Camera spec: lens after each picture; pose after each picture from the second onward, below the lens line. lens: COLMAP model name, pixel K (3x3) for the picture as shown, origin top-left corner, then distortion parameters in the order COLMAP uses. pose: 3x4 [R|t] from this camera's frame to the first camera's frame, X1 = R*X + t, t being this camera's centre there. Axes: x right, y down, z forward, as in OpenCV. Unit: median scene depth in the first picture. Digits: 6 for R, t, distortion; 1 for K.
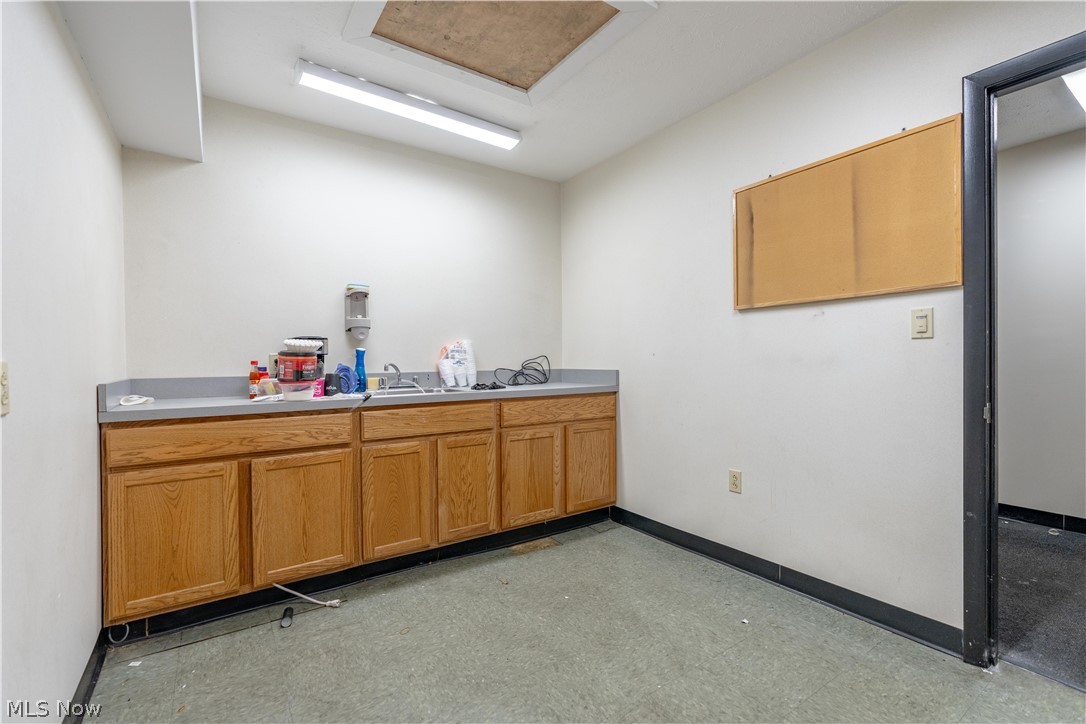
lens RADIAL K [[493.0, 0, 542.3], [0, 493.0, 363.2], [0, 0, 1]] dist [-0.002292, 0.000817]
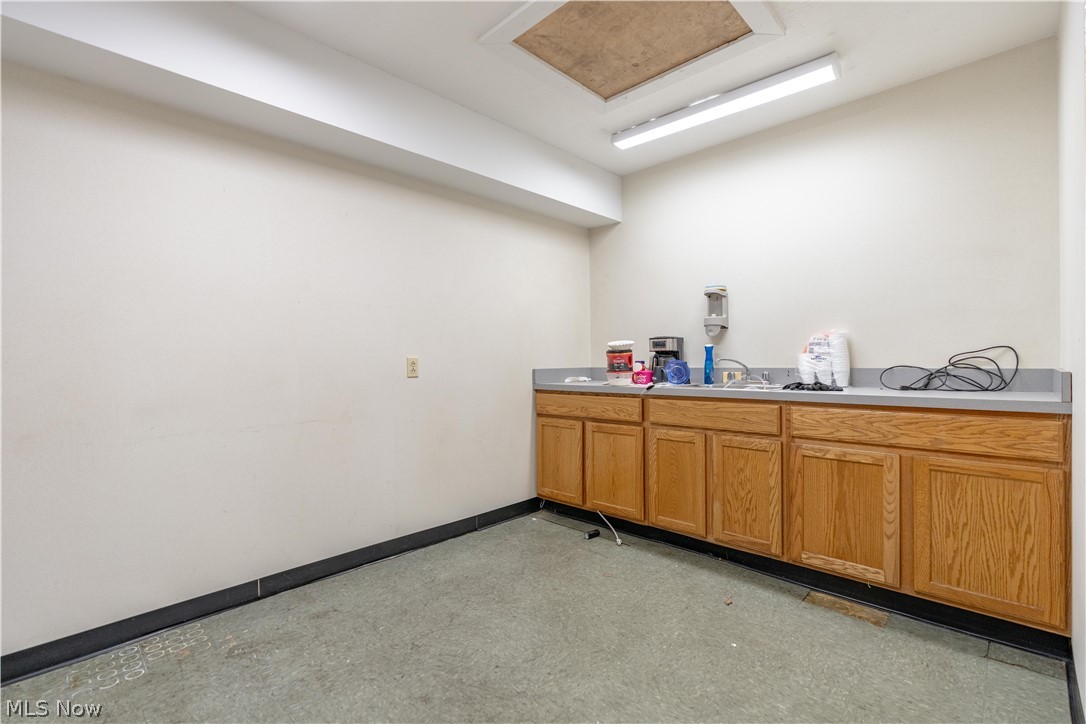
lens RADIAL K [[493.0, 0, 540.1], [0, 493.0, 361.4], [0, 0, 1]] dist [-0.002292, 0.000817]
pose [[0.179301, 0.007909, -0.983762, 0.667290], [0.001461, 0.999964, 0.008306, -0.002454], [0.983793, -0.002927, 0.179283, 0.452920]]
